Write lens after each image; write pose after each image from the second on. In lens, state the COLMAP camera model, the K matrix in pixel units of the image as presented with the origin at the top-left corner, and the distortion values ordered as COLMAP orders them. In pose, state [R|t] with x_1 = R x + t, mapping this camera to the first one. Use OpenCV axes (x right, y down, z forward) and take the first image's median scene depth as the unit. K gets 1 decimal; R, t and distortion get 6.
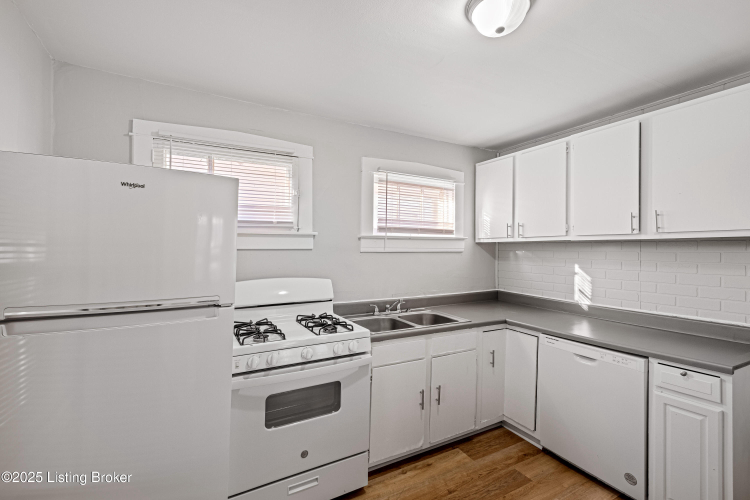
lens RADIAL K [[331.3, 0, 376.0], [0, 331.3, 247.9], [0, 0, 1]] dist [0.012907, -0.000849]
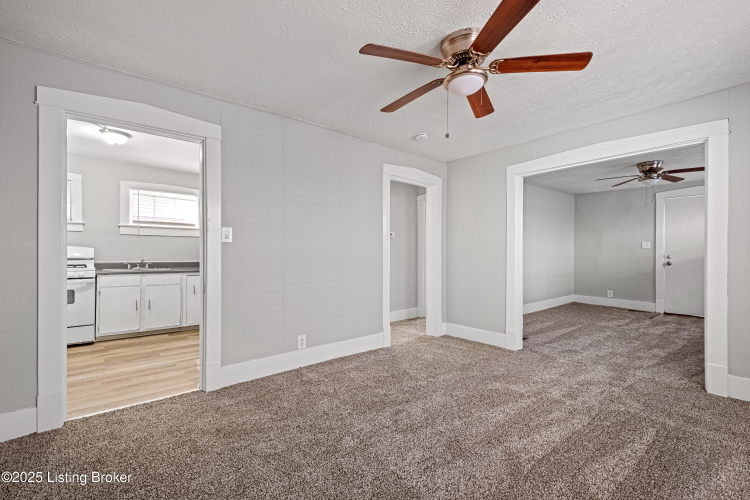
lens RADIAL K [[331.3, 0, 375.4], [0, 331.3, 254.5], [0, 0, 1]] dist [0.012907, -0.000849]
pose [[0.976489, 0.000002, 0.215566, 0.904267], [-0.000668, 0.999995, 0.003017, 0.114996], [-0.215565, -0.003090, 0.976485, -1.038902]]
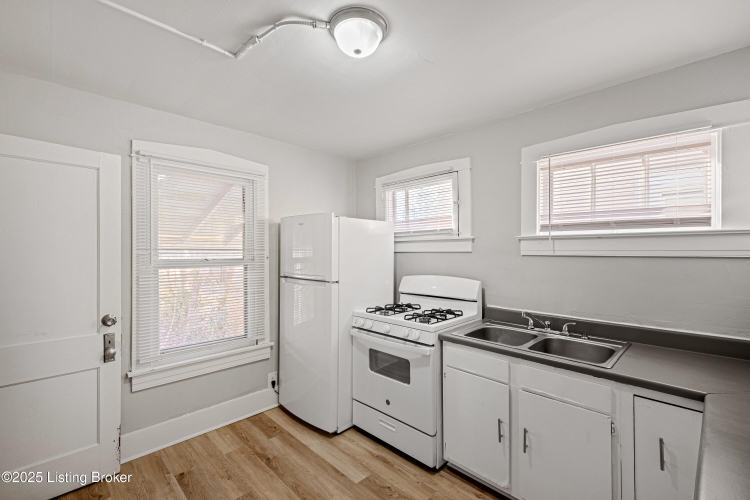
lens RADIAL K [[331.3, 0, 376.4], [0, 331.3, 248.5], [0, 0, 1]] dist [0.012907, -0.000849]
pose [[0.277774, -0.009199, -0.960602, 0.706534], [0.002053, 0.999958, -0.008982, 0.001850], [0.960644, 0.000523, 0.277781, 0.376767]]
